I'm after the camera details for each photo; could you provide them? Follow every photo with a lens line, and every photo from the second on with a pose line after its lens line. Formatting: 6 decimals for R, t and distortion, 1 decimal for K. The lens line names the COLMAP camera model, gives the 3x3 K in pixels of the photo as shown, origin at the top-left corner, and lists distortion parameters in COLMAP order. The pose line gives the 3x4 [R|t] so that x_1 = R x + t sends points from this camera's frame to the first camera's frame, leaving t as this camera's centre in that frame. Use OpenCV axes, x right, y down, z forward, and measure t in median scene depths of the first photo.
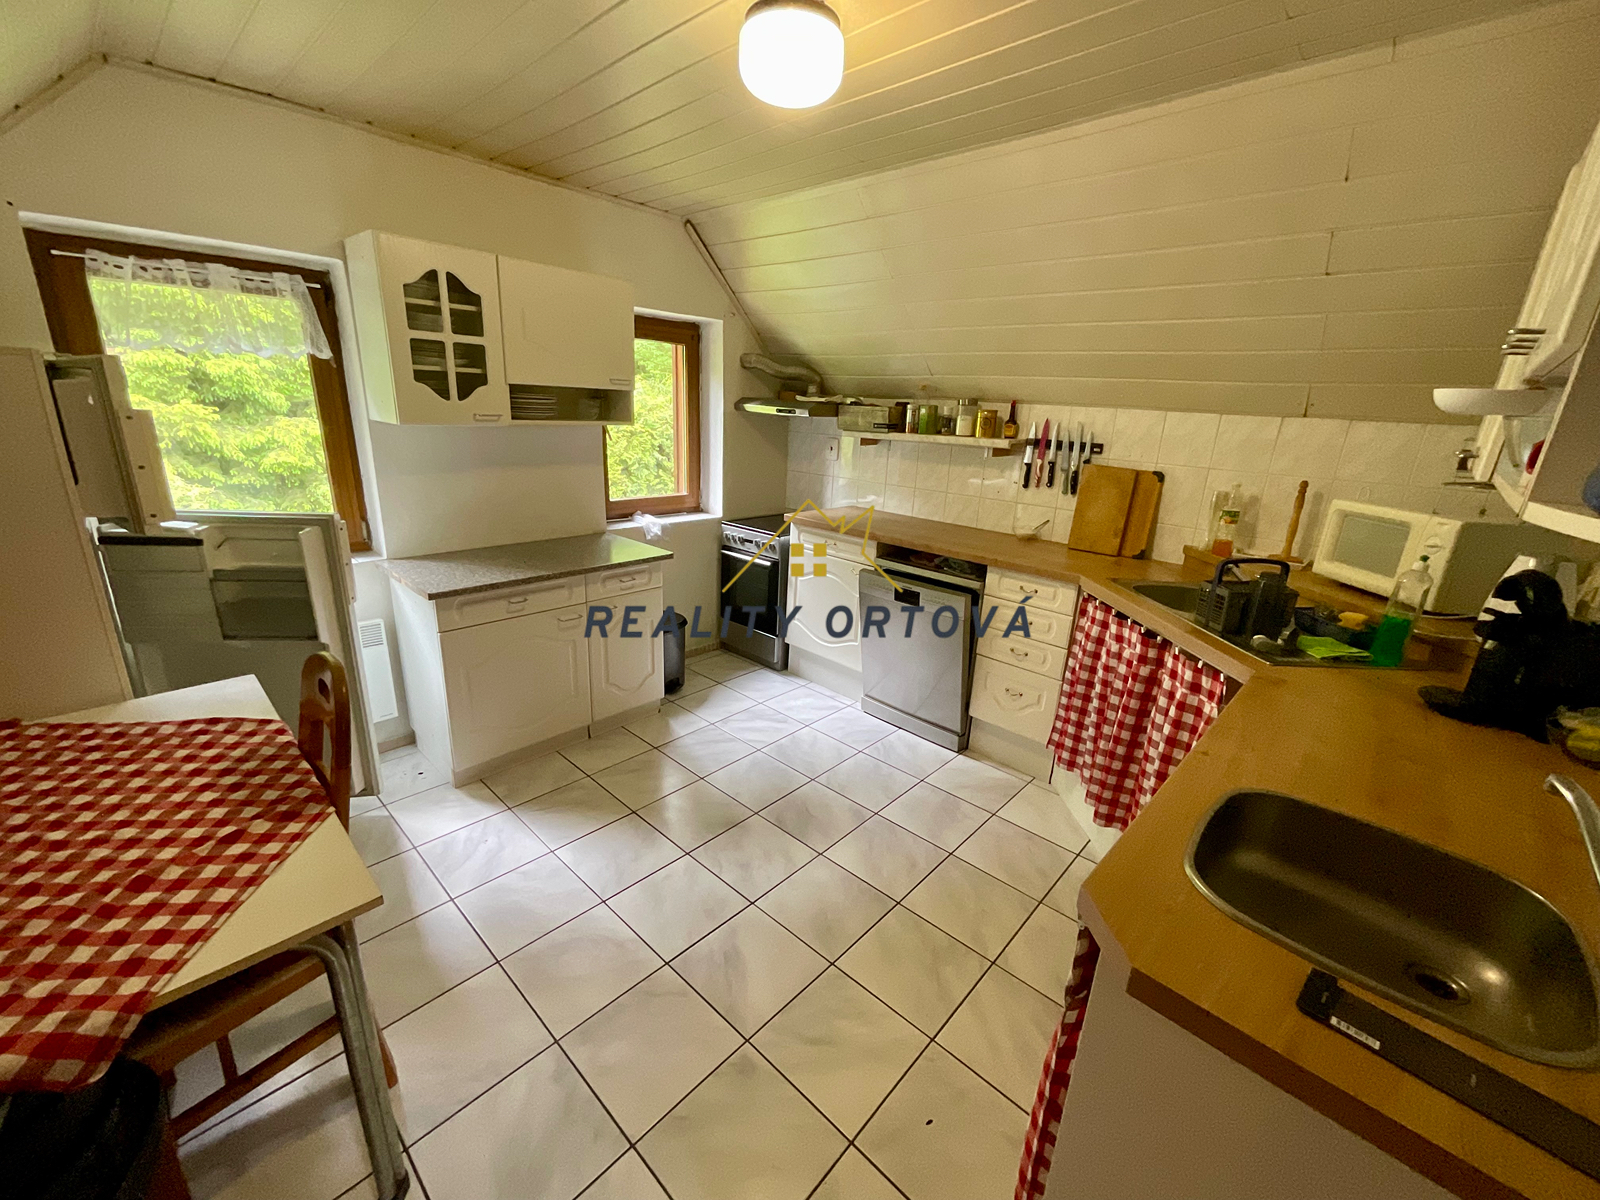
lens RADIAL K [[642.9, 0, 797.2], [0, 642.9, 598.0], [0, 0, 1]] dist [0.011271, -0.006228]
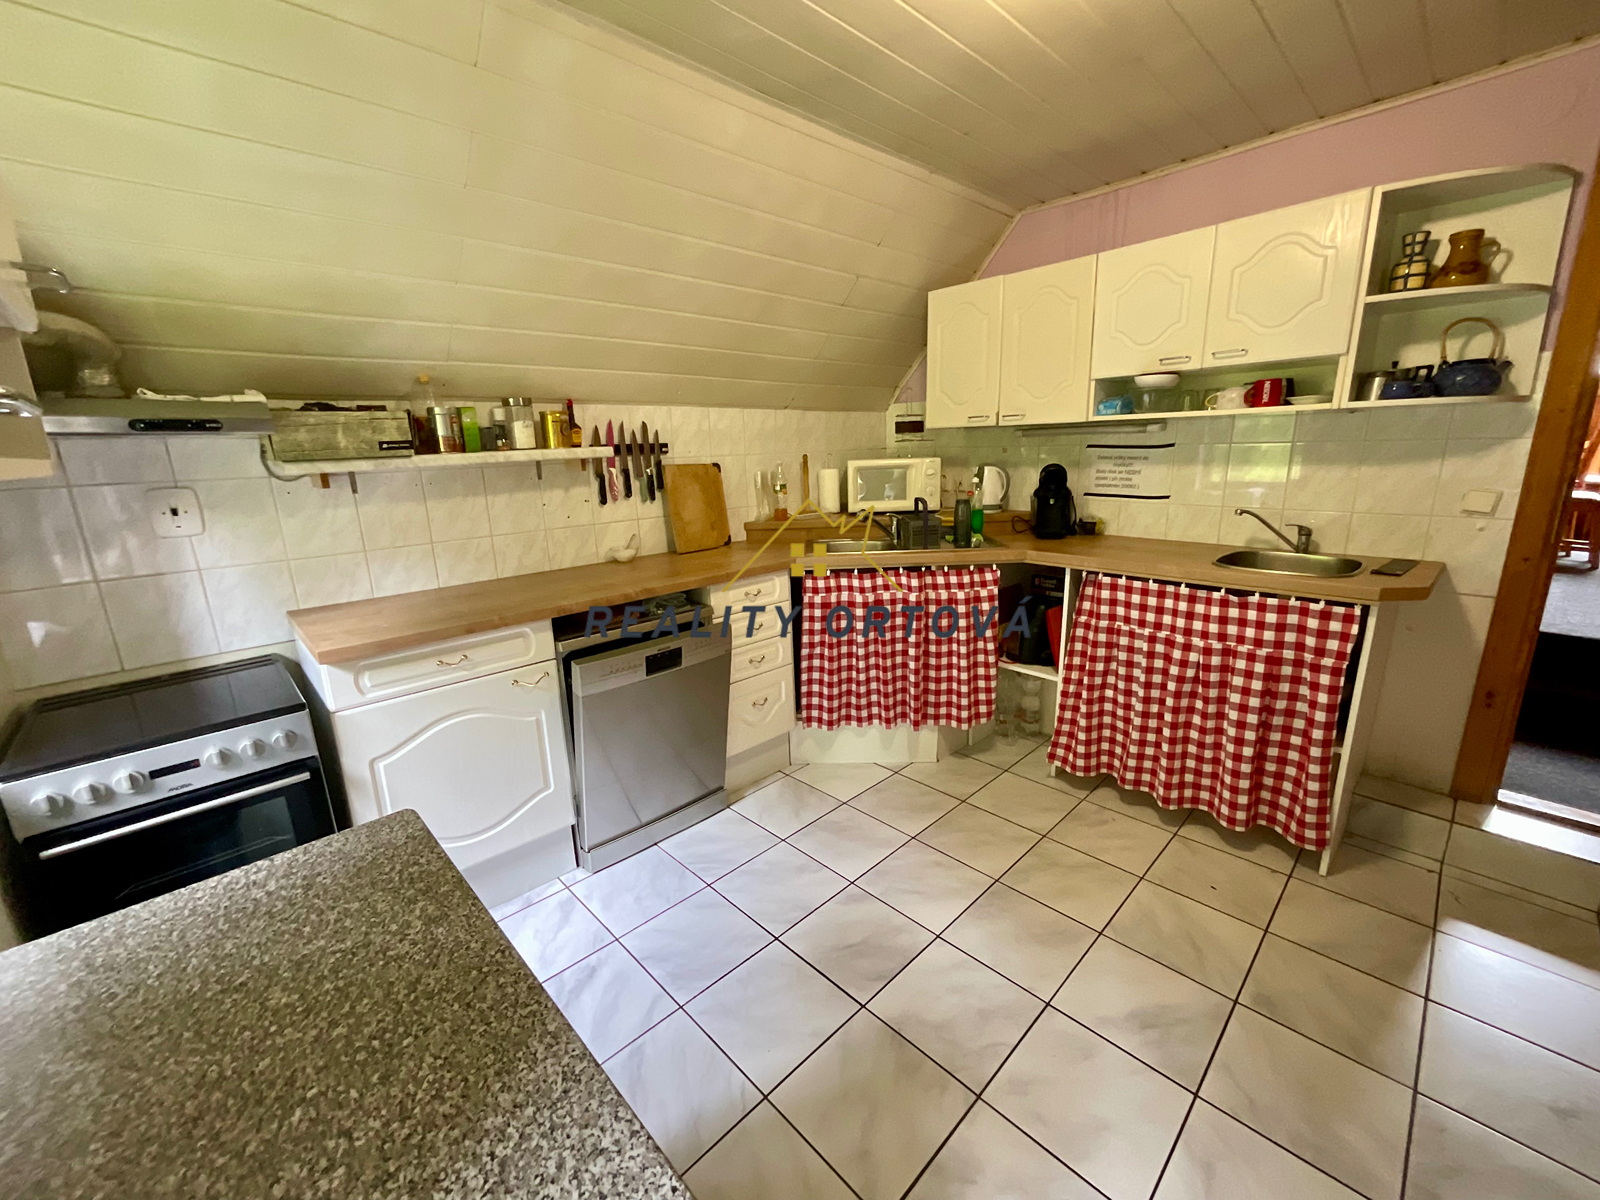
lens RADIAL K [[642.9, 0, 797.2], [0, 642.9, 598.0], [0, 0, 1]] dist [0.011271, -0.006228]
pose [[0.052357, -0.285263, 0.957018, -0.476939], [0.321352, 0.912172, 0.254314, -0.194795], [-0.945511, 0.294224, 0.139428, 0.695330]]
